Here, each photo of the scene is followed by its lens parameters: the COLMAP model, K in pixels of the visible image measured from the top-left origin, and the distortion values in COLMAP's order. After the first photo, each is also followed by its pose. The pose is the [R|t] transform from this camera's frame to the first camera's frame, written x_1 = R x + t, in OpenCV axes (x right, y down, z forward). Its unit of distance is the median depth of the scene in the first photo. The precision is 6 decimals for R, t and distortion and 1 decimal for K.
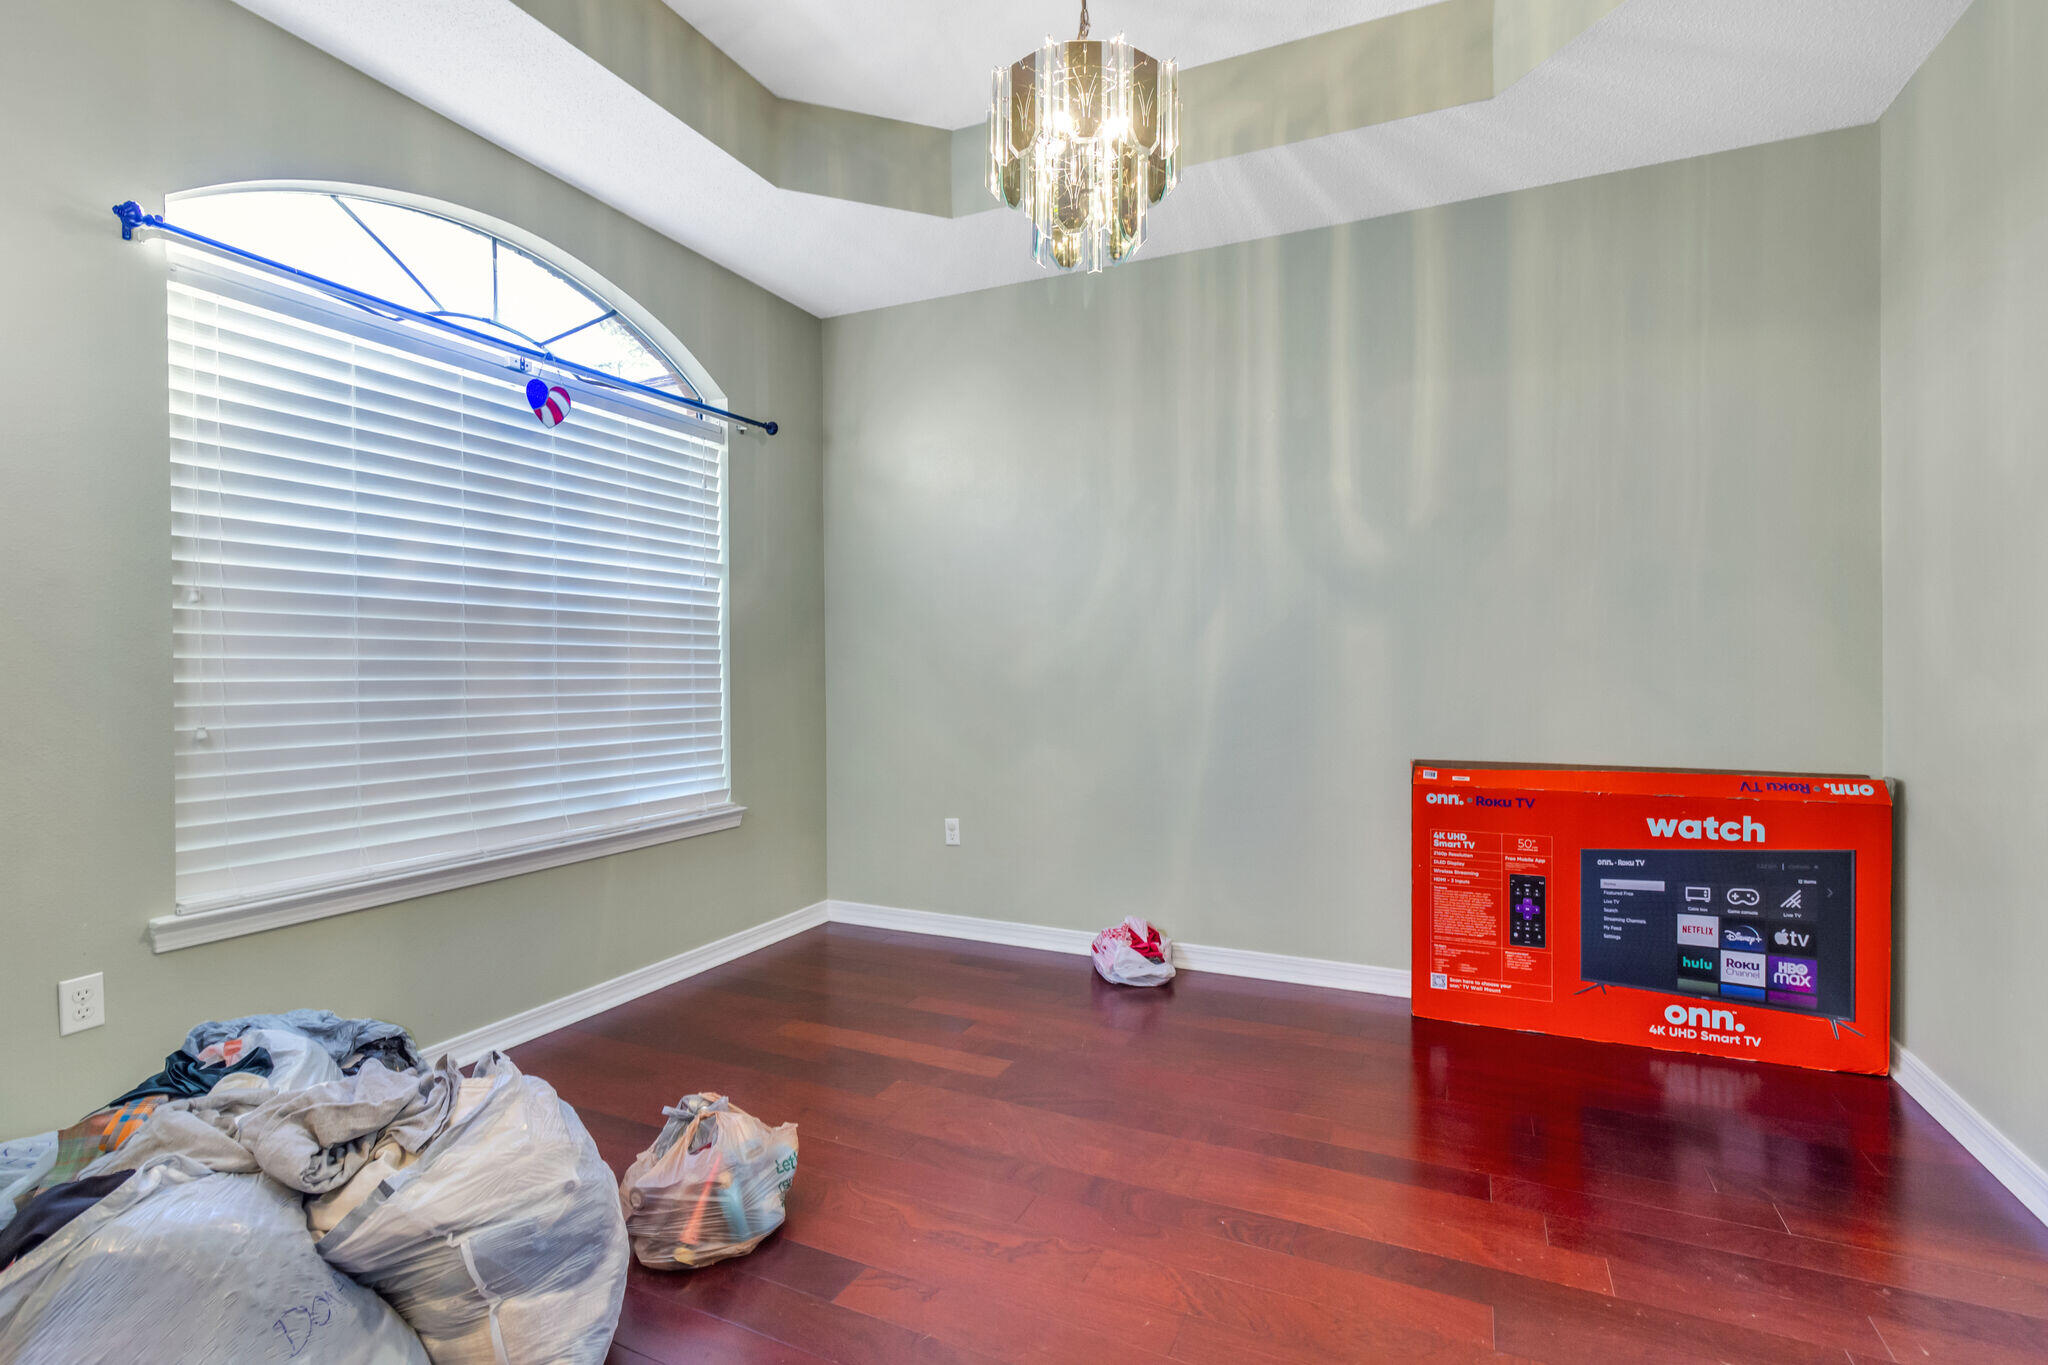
lens RADIAL K [[958.5, 0, 1043.7], [0, 958.5, 665.6], [0, 0, 1]] dist [0.002017, 0.000122]
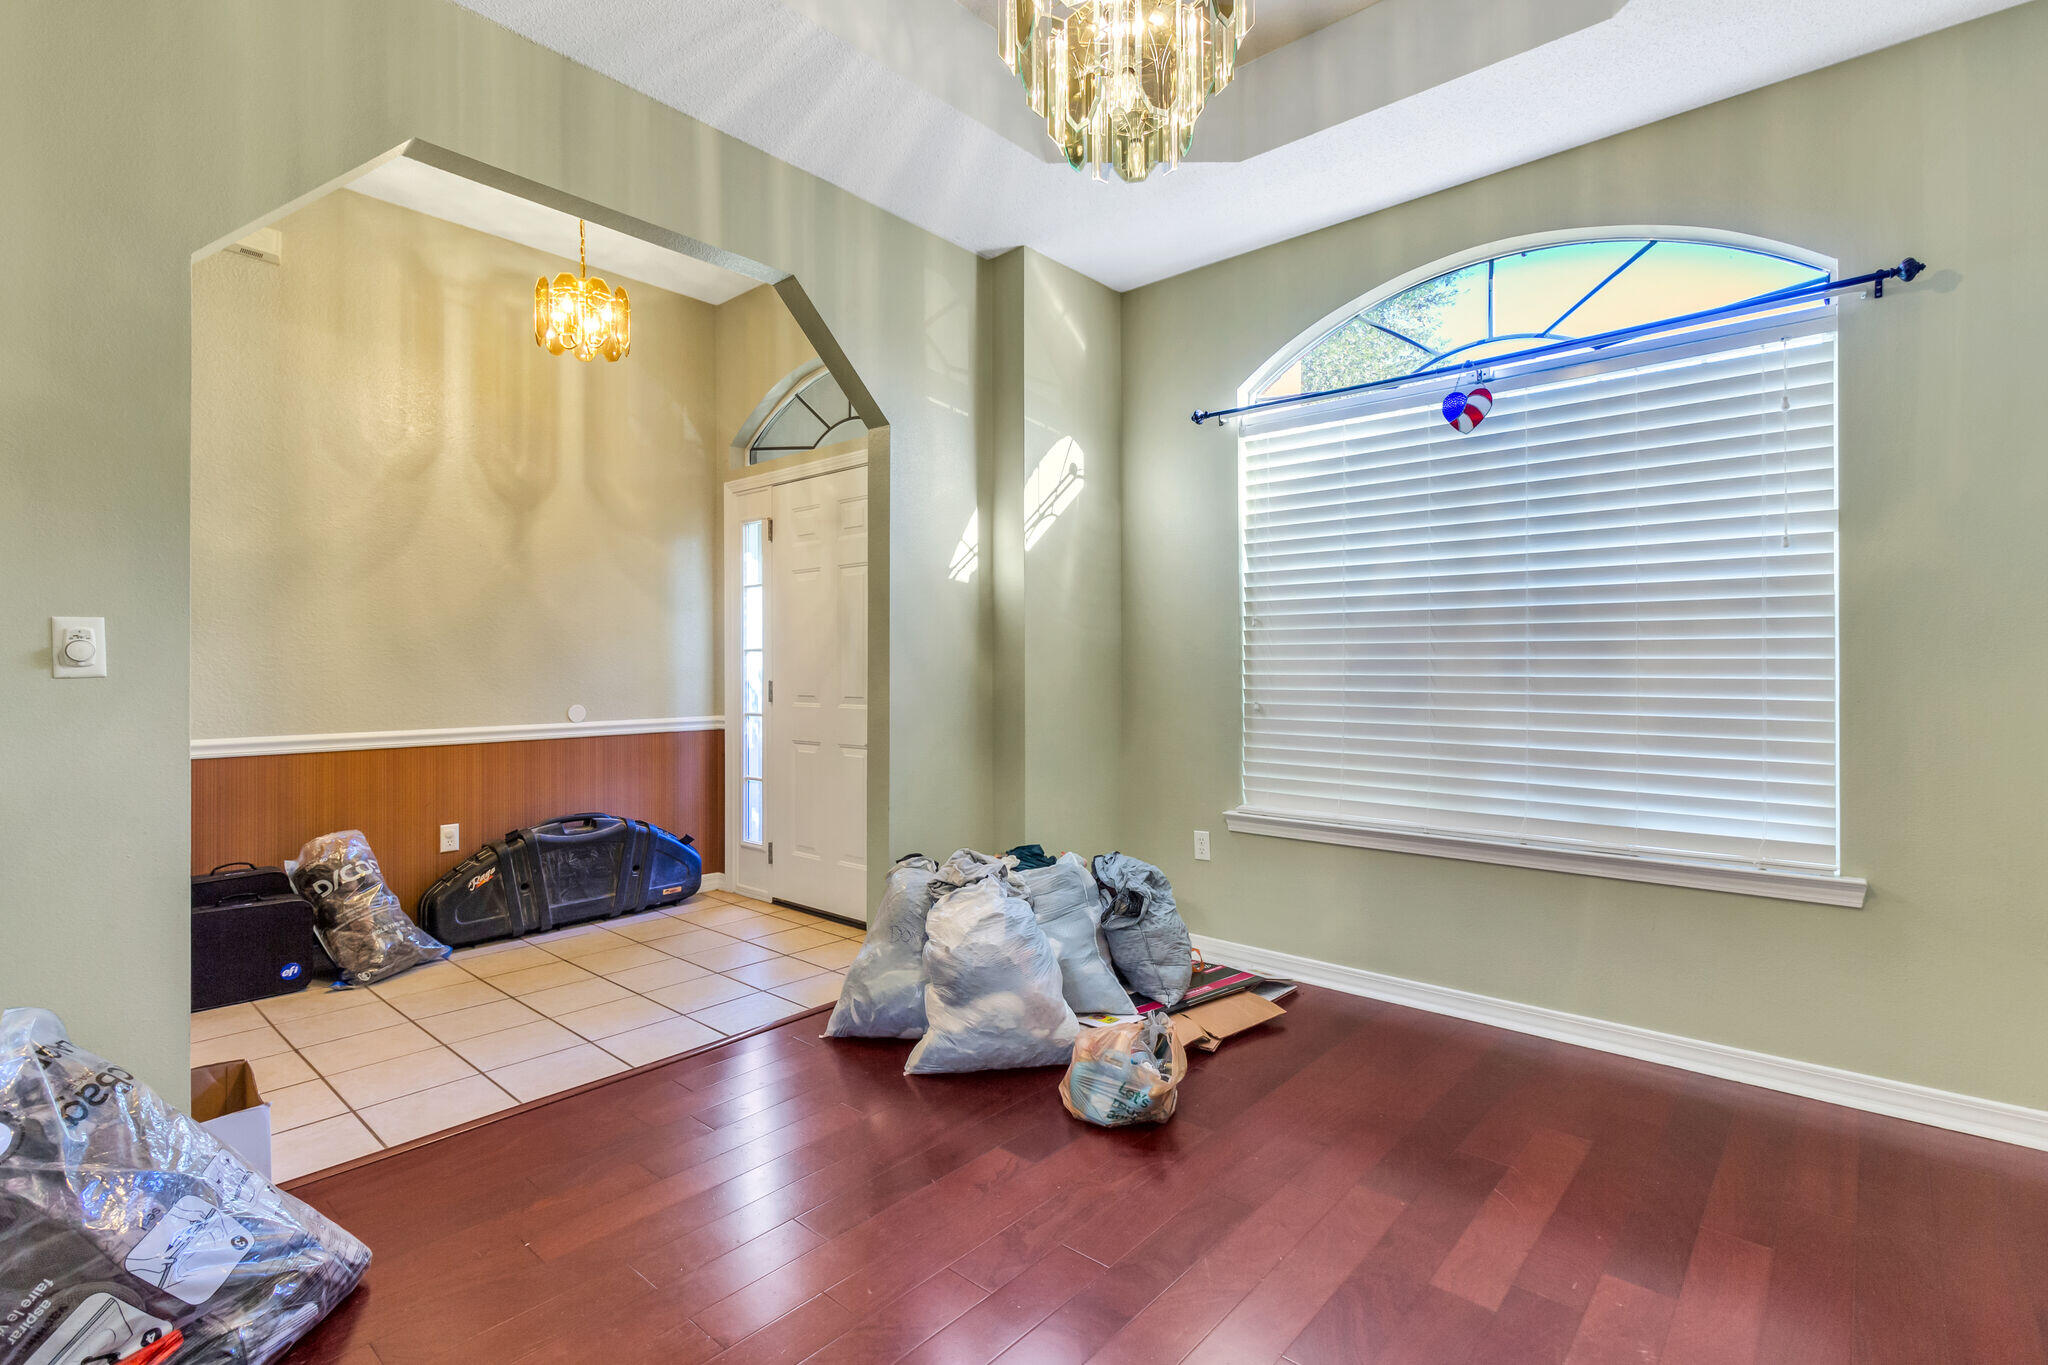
lens RADIAL K [[958.5, 0, 1043.7], [0, 958.5, 665.6], [0, 0, 1]] dist [0.002017, 0.000122]
pose [[-0.286493, -0.007829, -0.958050, 0.610353], [-0.000710, 0.999968, -0.007959, 0.011741], [0.958082, -0.001600, -0.286489, 0.866991]]
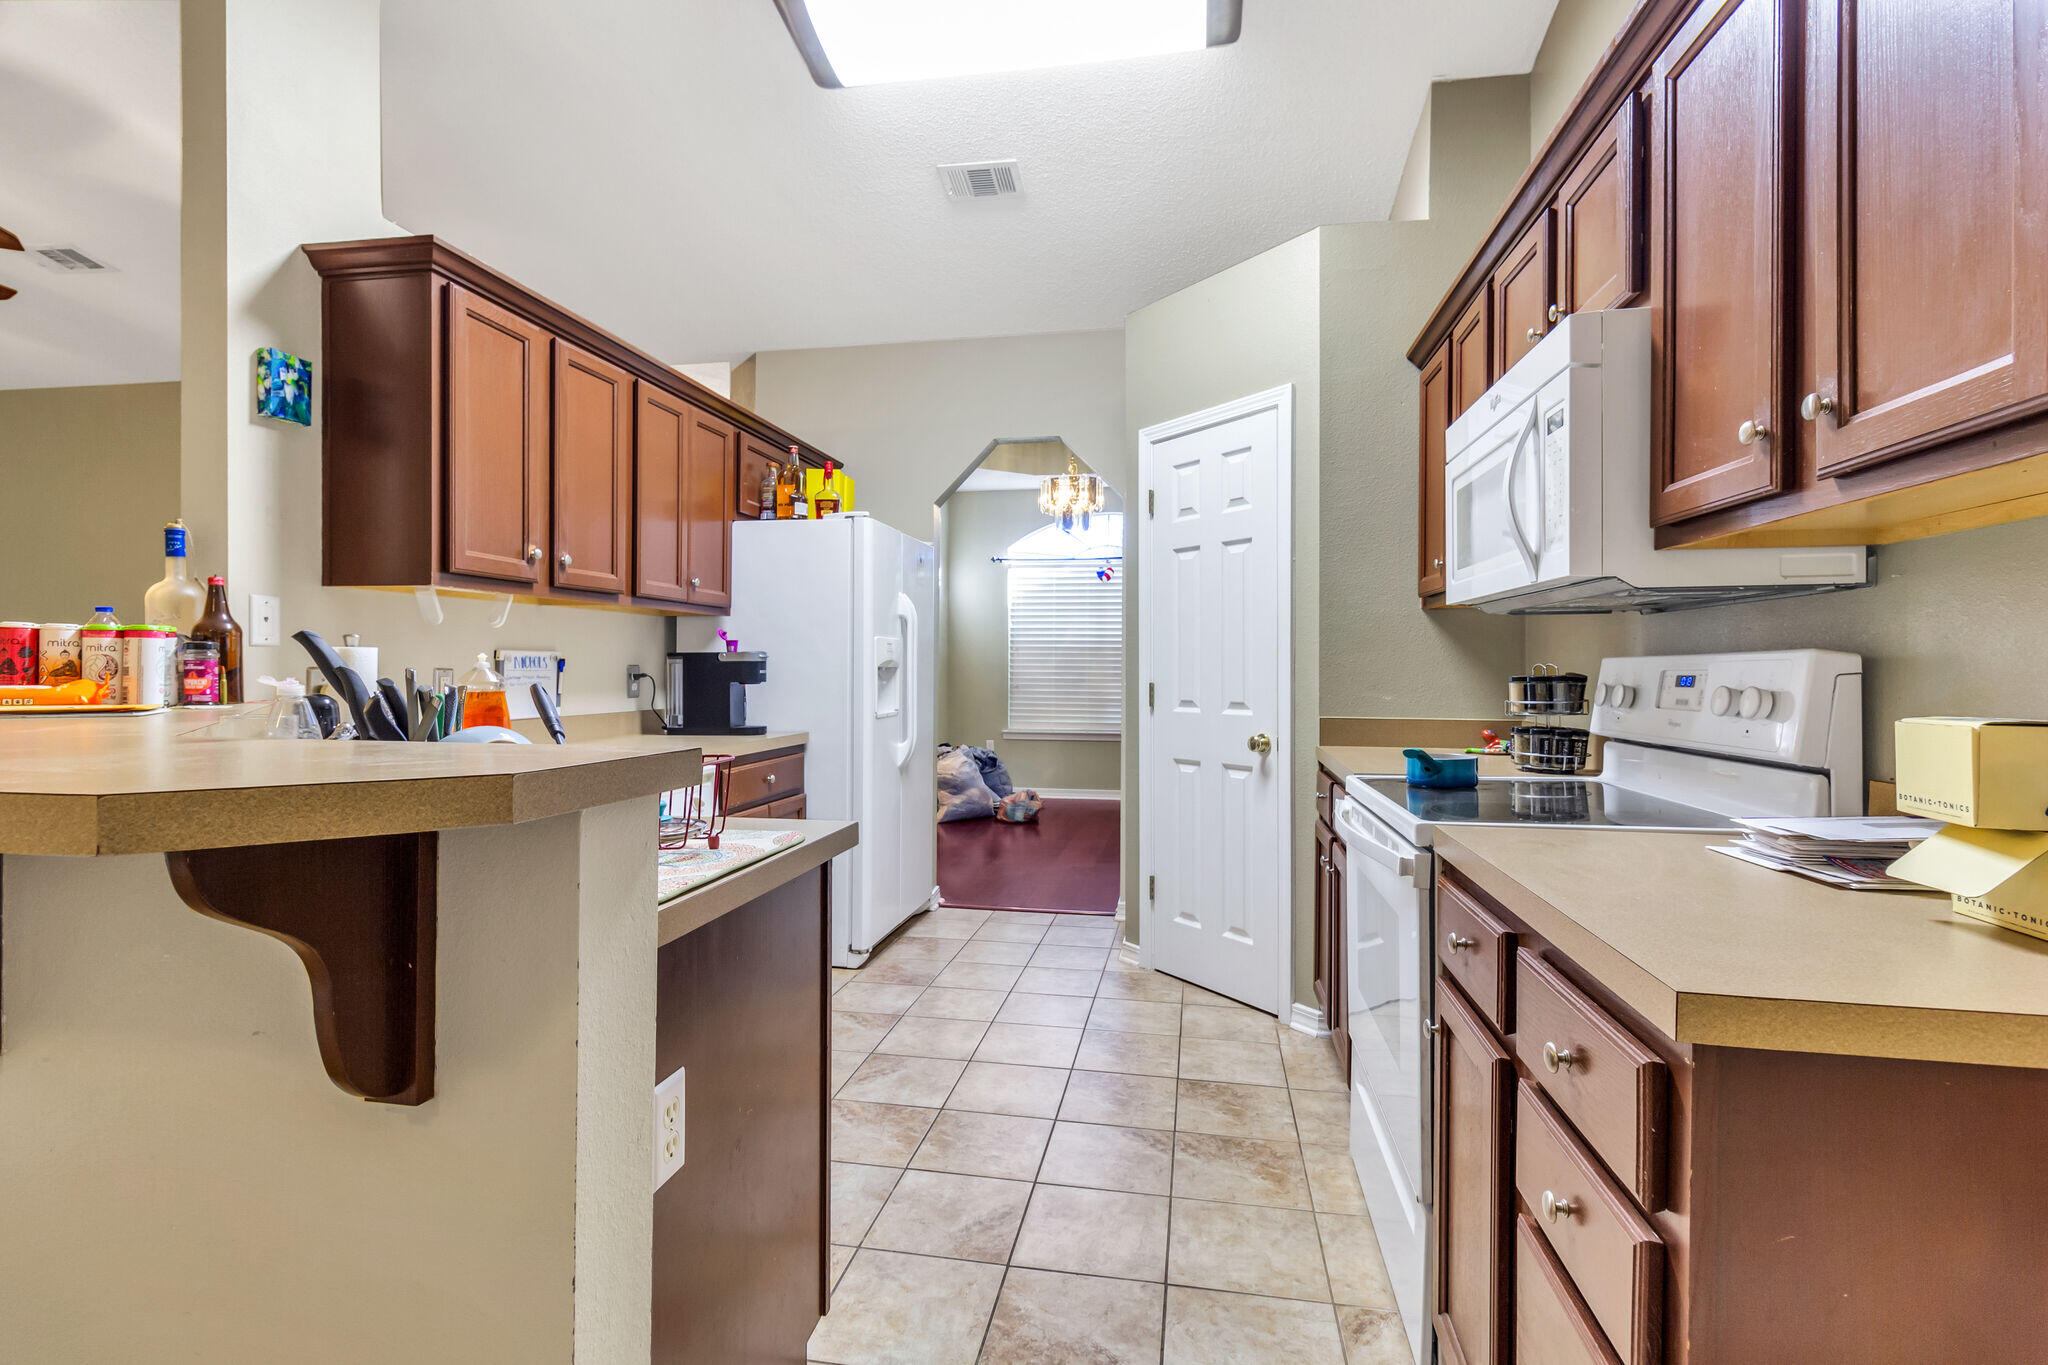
lens RADIAL K [[958.5, 0, 1043.7], [0, 958.5, 665.6], [0, 0, 1]] dist [0.002017, 0.000122]
pose [[0.252233, -0.007414, -0.967638, 2.198639], [-0.003877, 0.999955, -0.008672, 0.020624], [0.967659, 0.005939, 0.252193, 0.112996]]
